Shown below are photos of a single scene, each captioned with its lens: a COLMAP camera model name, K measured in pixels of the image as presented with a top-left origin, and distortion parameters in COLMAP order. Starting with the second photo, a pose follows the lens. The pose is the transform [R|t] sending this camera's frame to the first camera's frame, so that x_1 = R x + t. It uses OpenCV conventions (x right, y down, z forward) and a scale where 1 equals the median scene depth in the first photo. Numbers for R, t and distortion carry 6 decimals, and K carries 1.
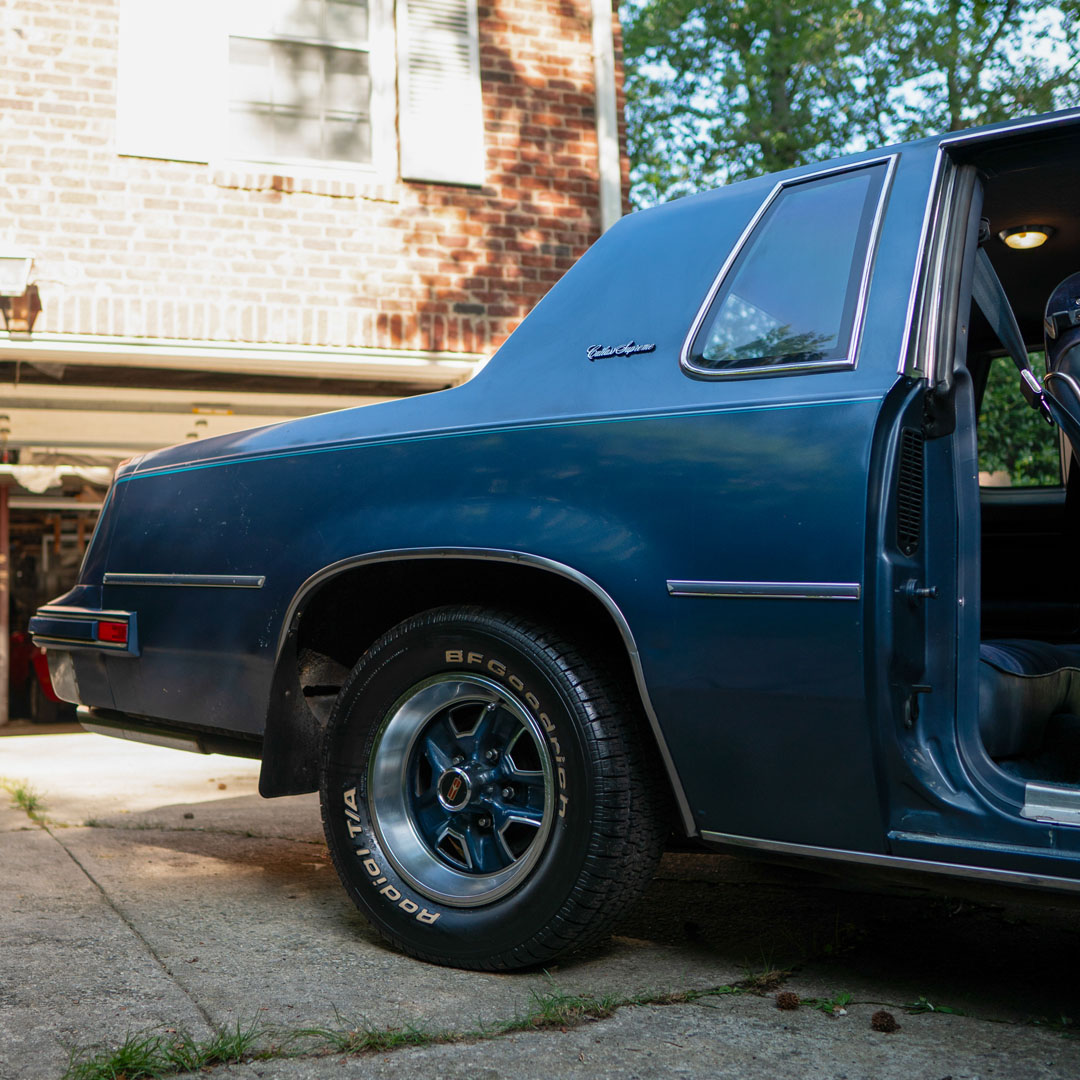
lens RADIAL K [[1285.8, 0, 472.8], [0, 1285.8, 540.0], [0, 0, 1]] dist [-0.073073, 0.033898]
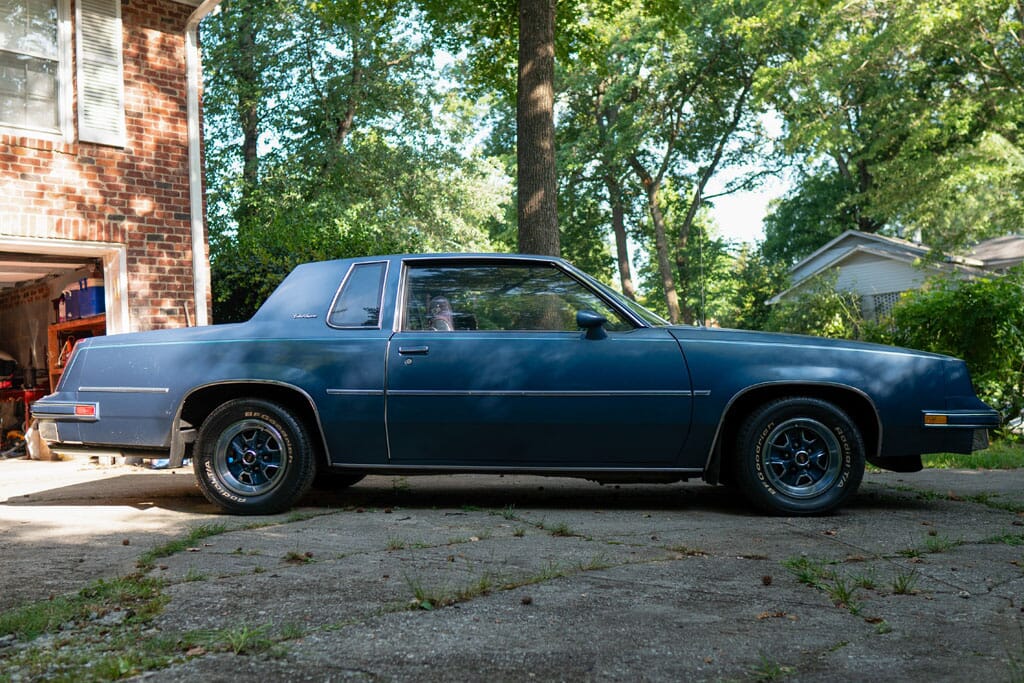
lens RADIAL K [[918.8, 0, 510.9], [0, 918.8, 320.8], [0, 0, 1]] dist [-0.073034, 0.007704]
pose [[0.855330, 0.004722, 0.518062, -0.591780], [-0.006614, 0.999976, 0.001805, -0.135968], [-0.518042, -0.004970, 0.855341, -1.145379]]
